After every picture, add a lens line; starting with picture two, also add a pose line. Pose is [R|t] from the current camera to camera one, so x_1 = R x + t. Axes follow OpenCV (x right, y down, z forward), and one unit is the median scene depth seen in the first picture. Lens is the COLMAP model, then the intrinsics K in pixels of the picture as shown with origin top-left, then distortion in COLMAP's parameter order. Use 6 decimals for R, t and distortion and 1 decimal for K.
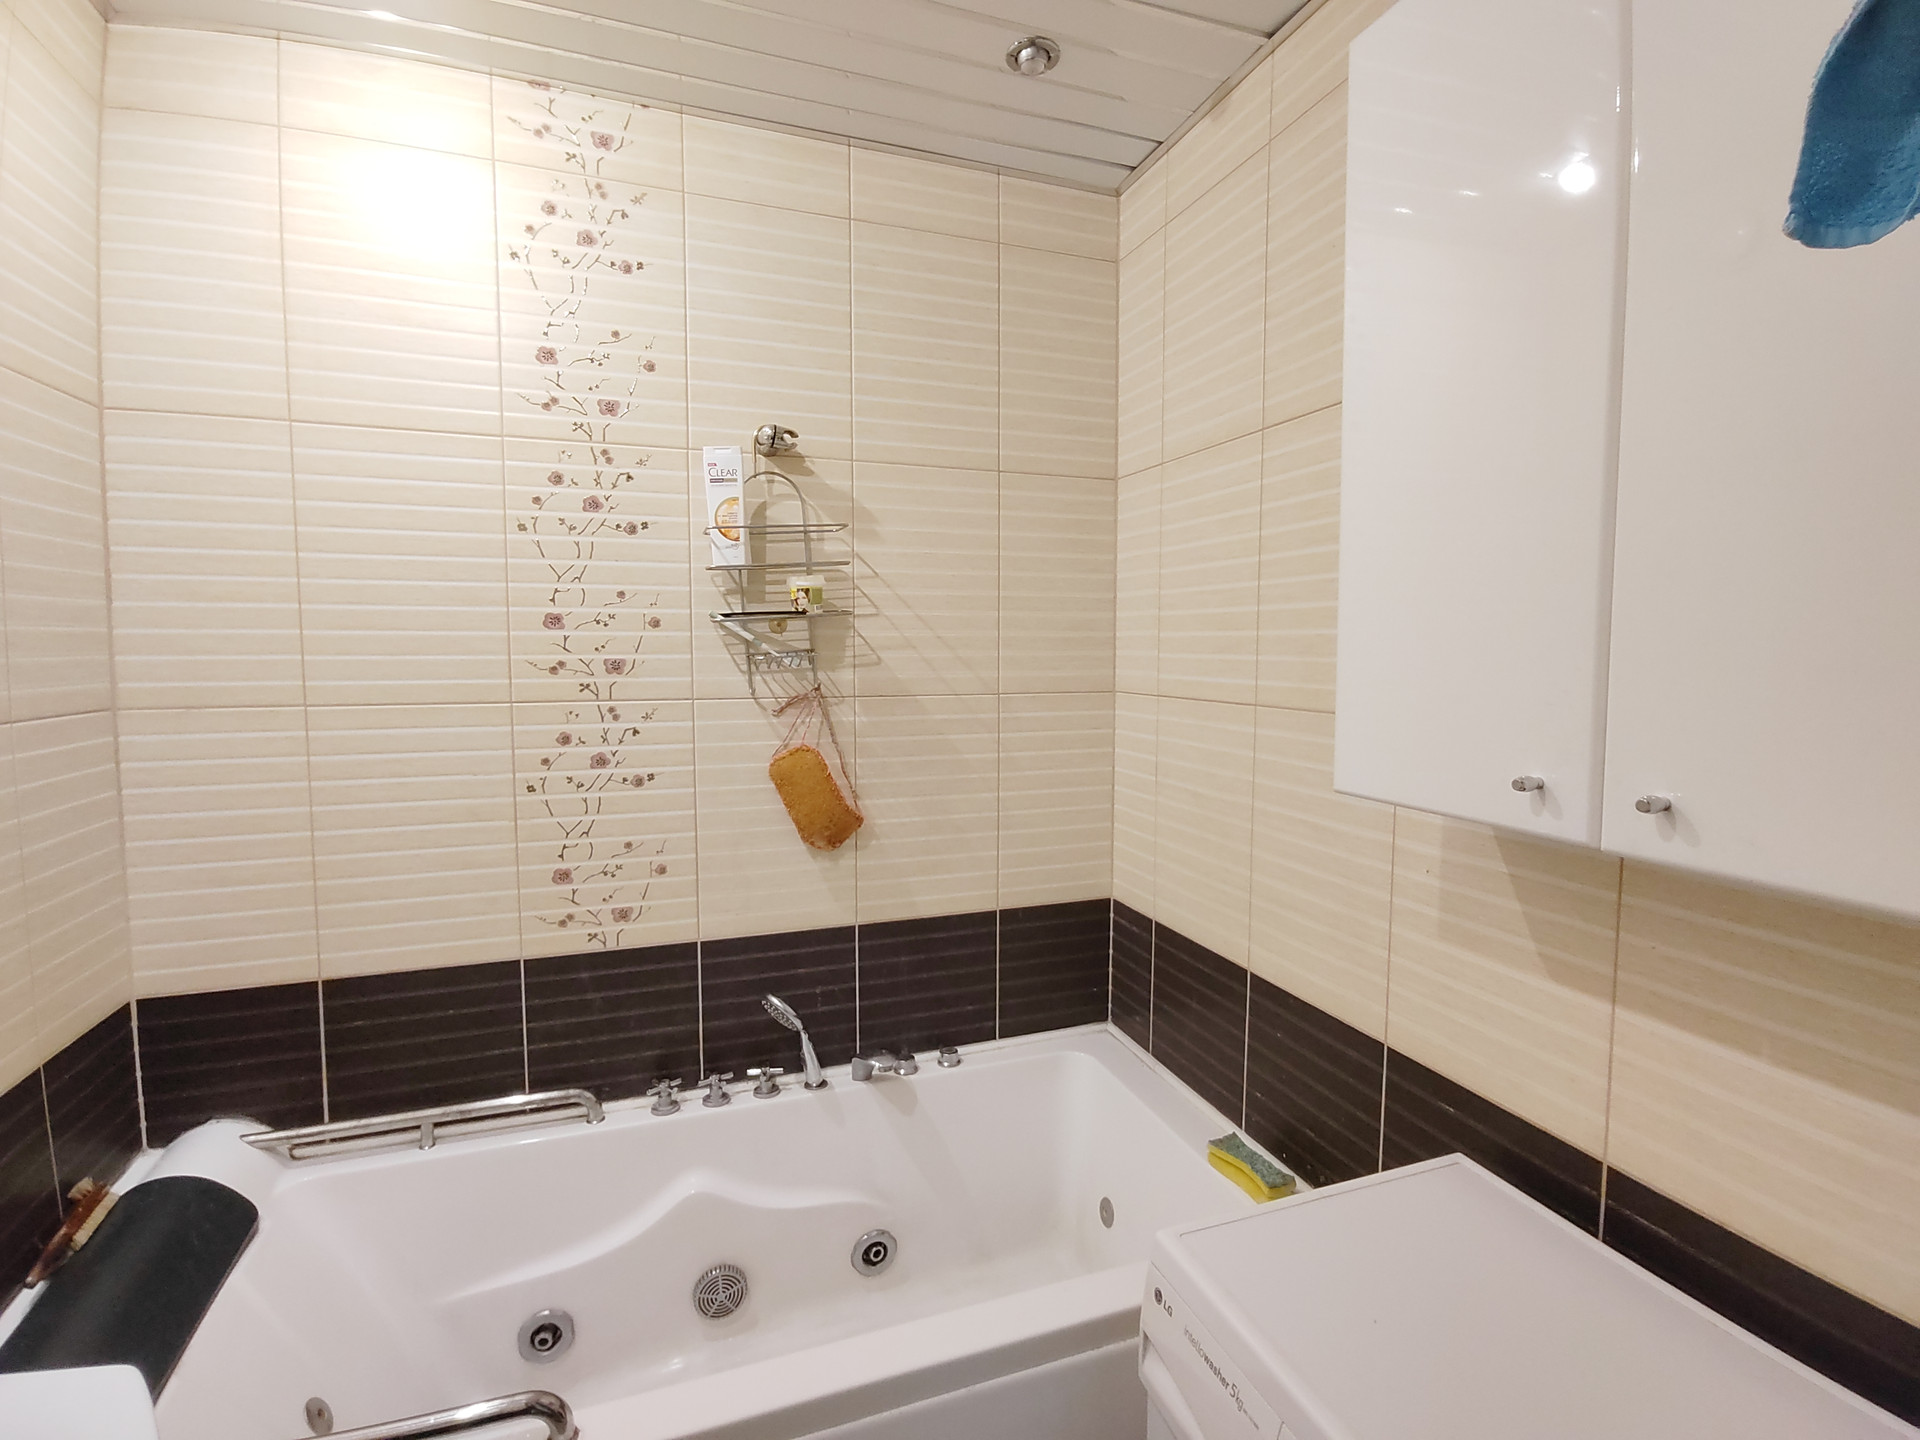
lens RADIAL K [[899.3, 0, 969.0], [0, 899.3, 712.2], [0, 0, 1]] dist [-0.008465, 0.003164]
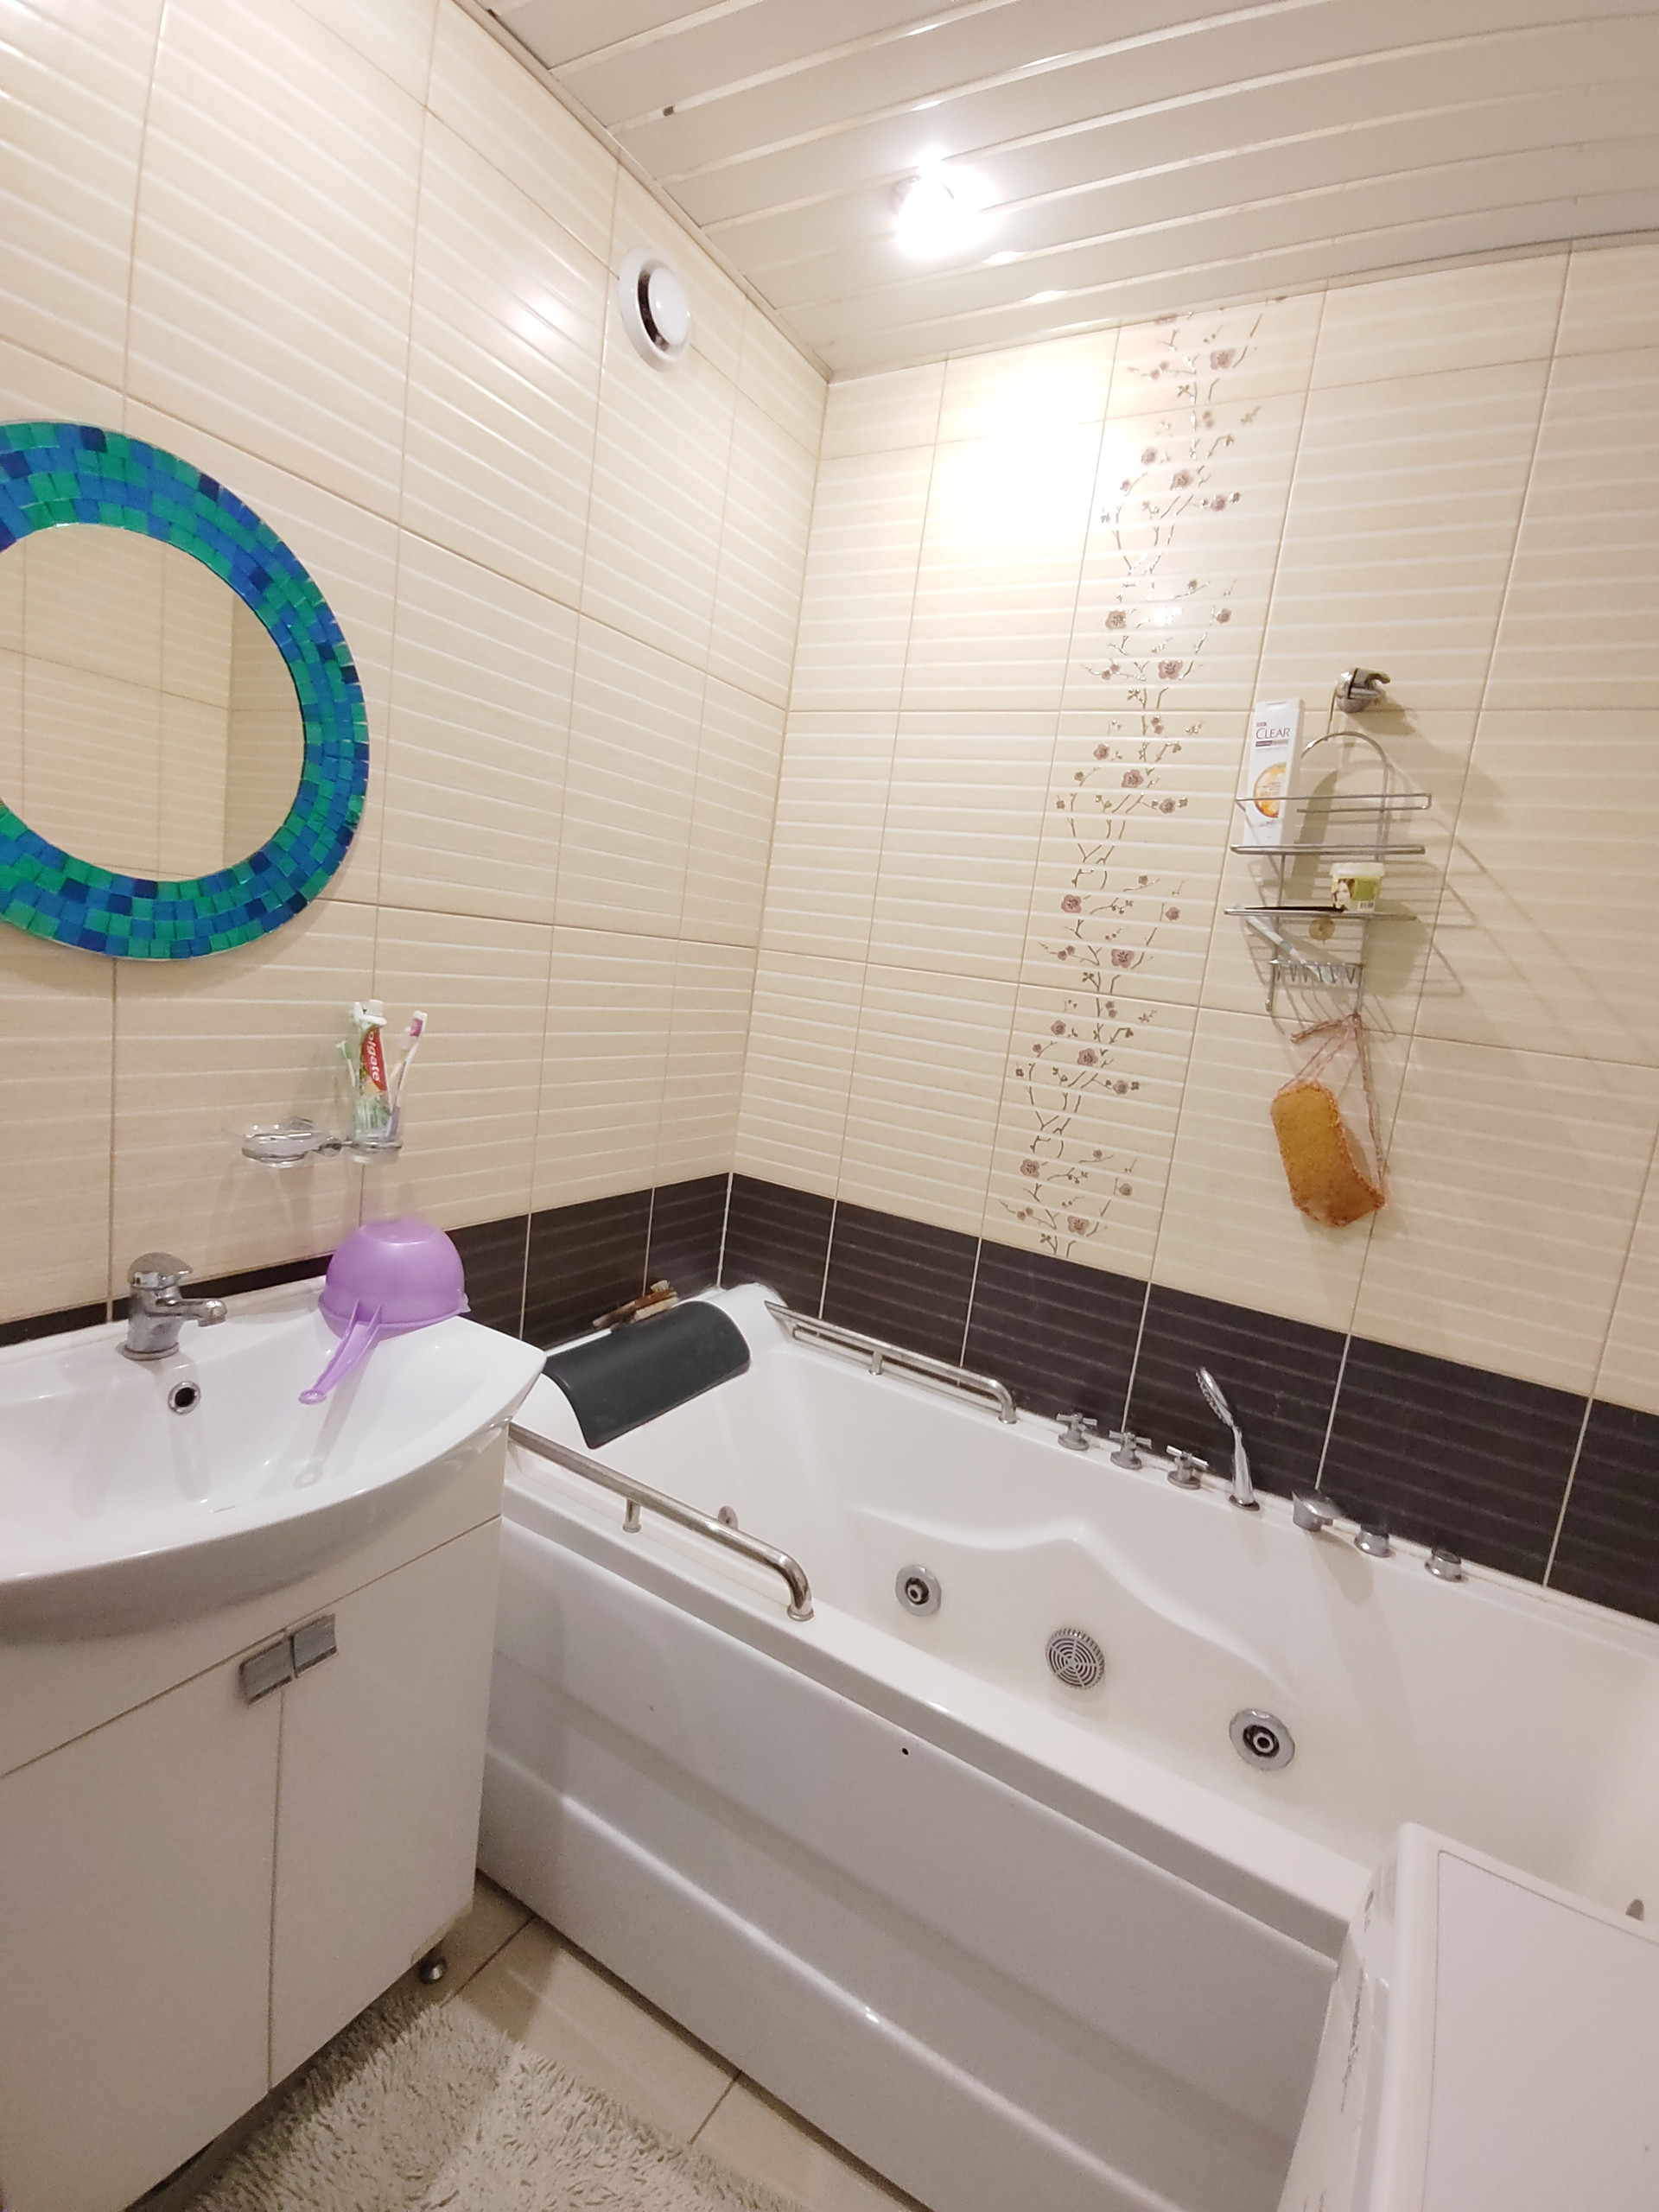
lens RADIAL K [[1036.0, 0, 841.5], [0, 1036.0, 1112.0], [0, 0, 1]] dist [-0.008465, 0.003164]
pose [[0.635913, 0.193393, -0.747137, 0.243734], [-0.180390, 0.978524, 0.099751, 0.048642], [0.750383, 0.071343, 0.657142, 0.104475]]
